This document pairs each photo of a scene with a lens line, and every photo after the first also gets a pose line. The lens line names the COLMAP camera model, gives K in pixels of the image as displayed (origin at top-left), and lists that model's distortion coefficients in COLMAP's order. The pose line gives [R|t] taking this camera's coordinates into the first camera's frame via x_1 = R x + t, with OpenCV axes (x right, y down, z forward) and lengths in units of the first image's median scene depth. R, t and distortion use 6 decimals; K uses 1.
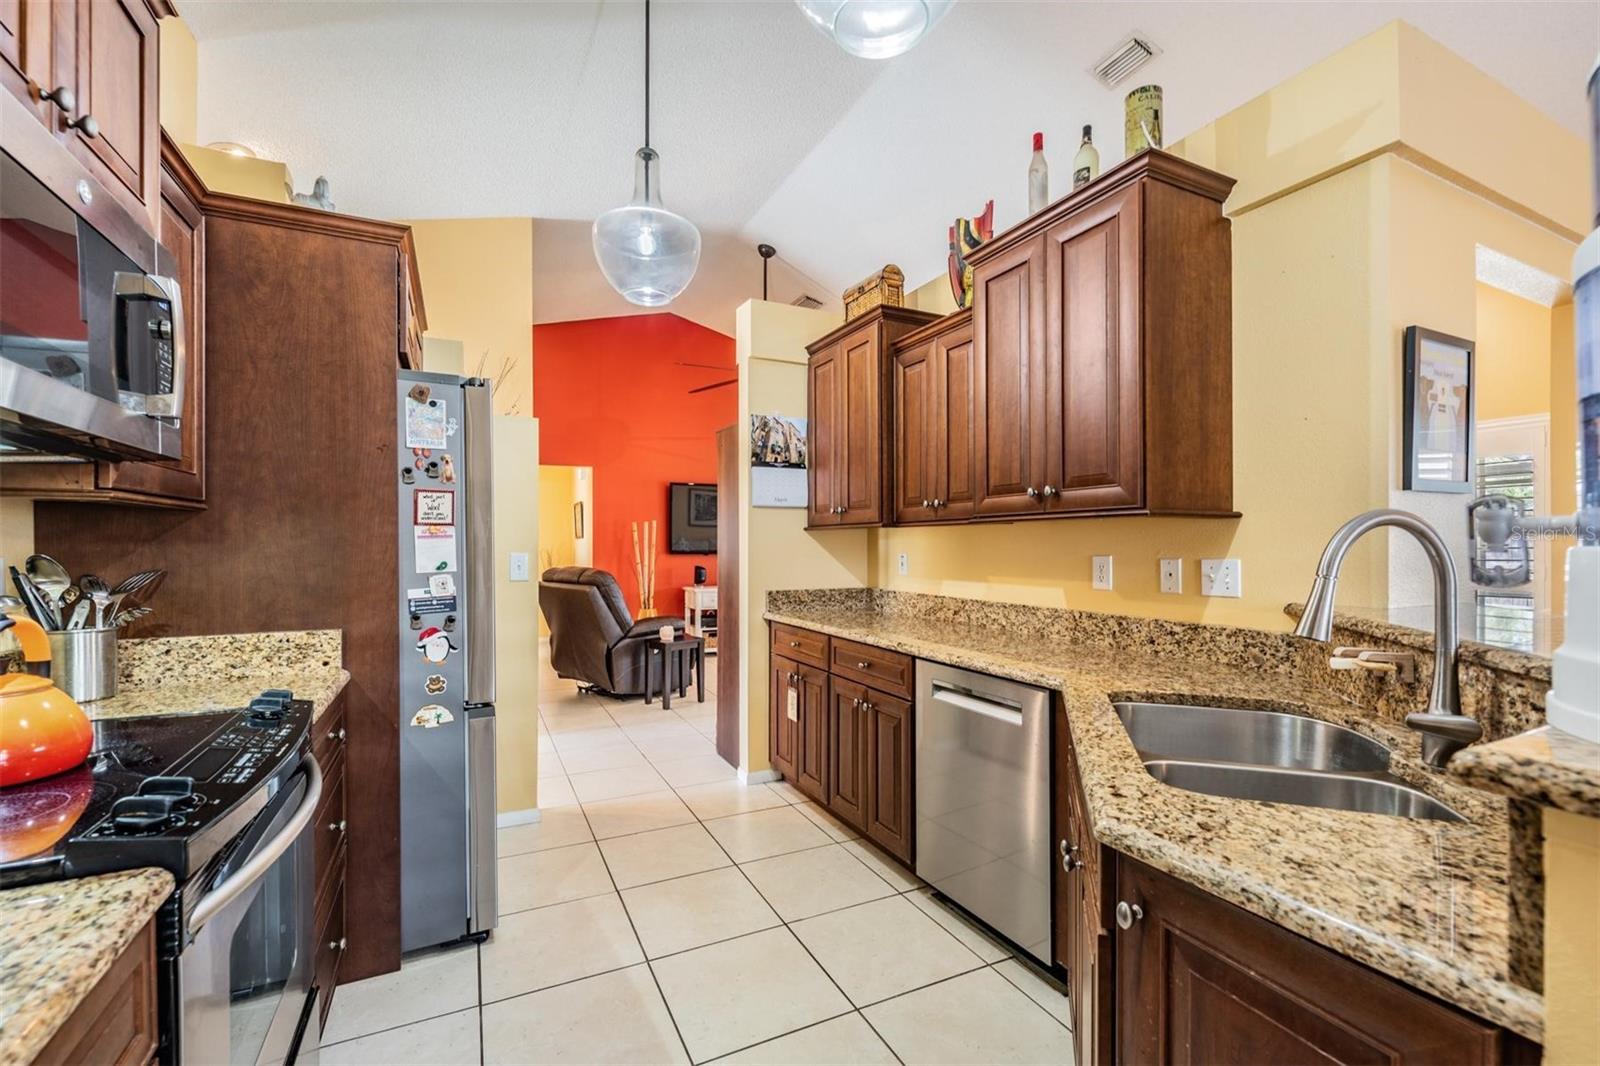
lens RADIAL K [[675.7, 0, 791.7], [0, 675.7, 548.5], [0, 0, 1]] dist [-0.000282, -0.000857]
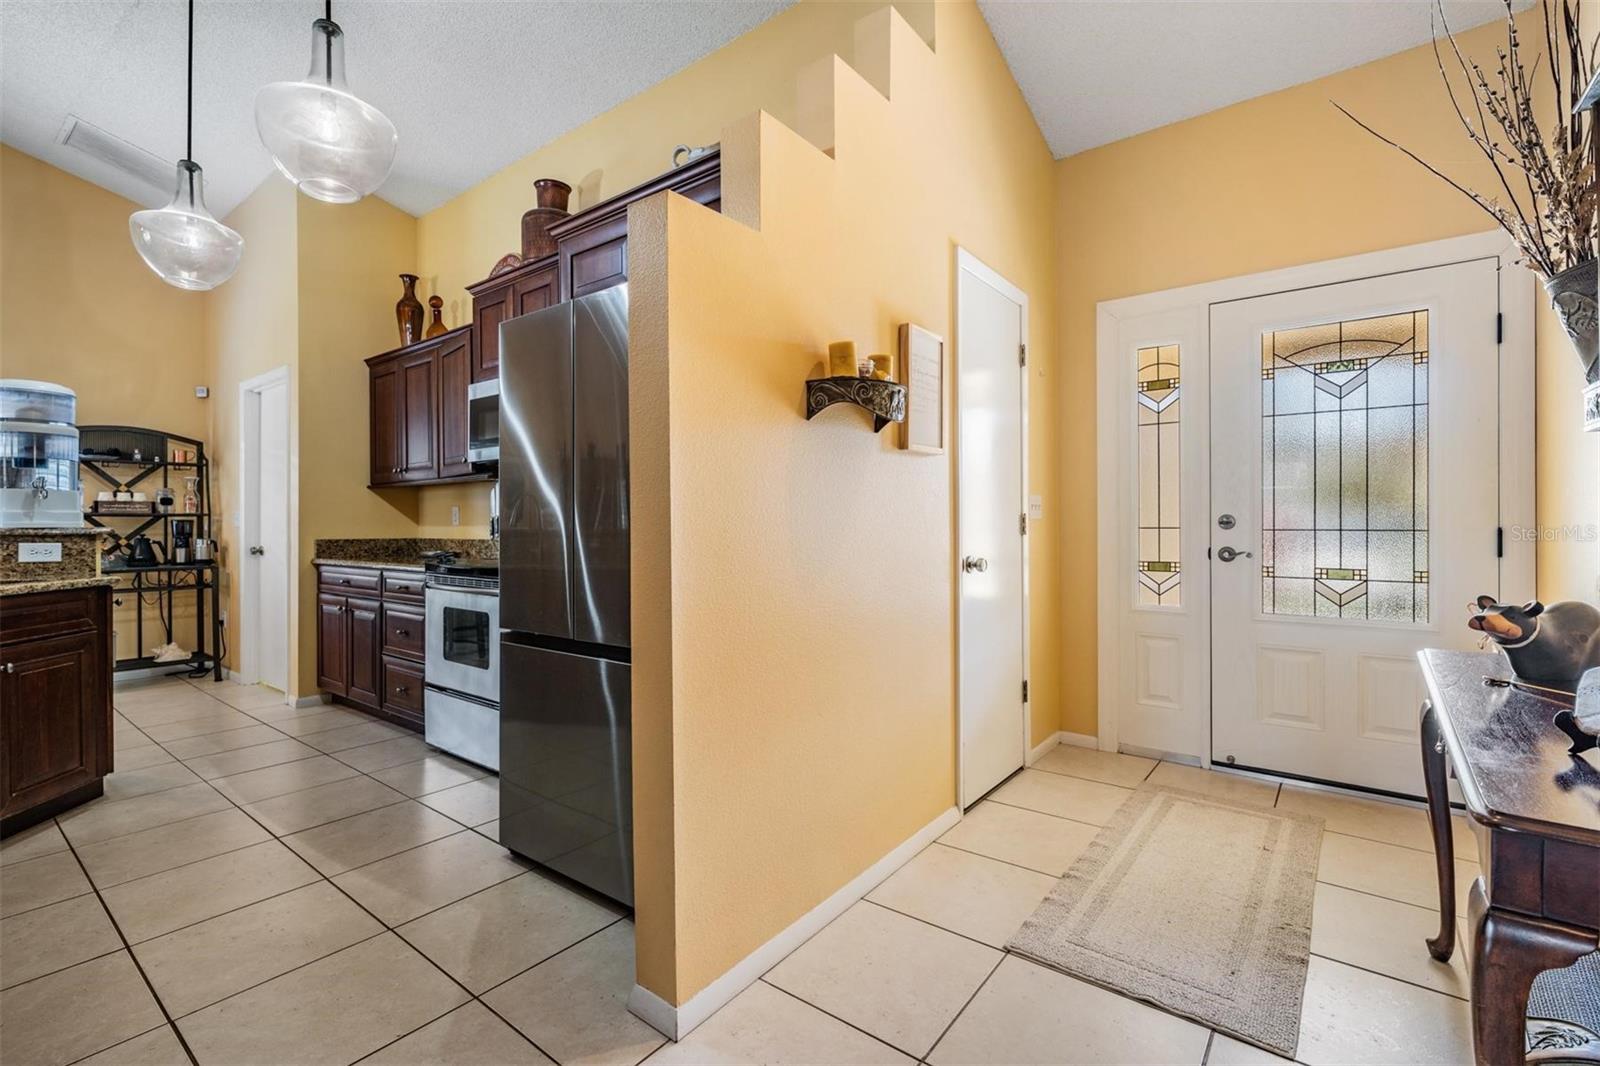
lens RADIAL K [[716.3, 0, 798.7], [0, 716.3, 524.7], [0, 0, 1]] dist [0.000559, -0.000400]
pose [[-0.895764, 0.004517, -0.444506, -0.376092], [0.001730, 0.999976, 0.006676, 0.063551], [0.444526, 0.005211, -0.895751, 2.308009]]
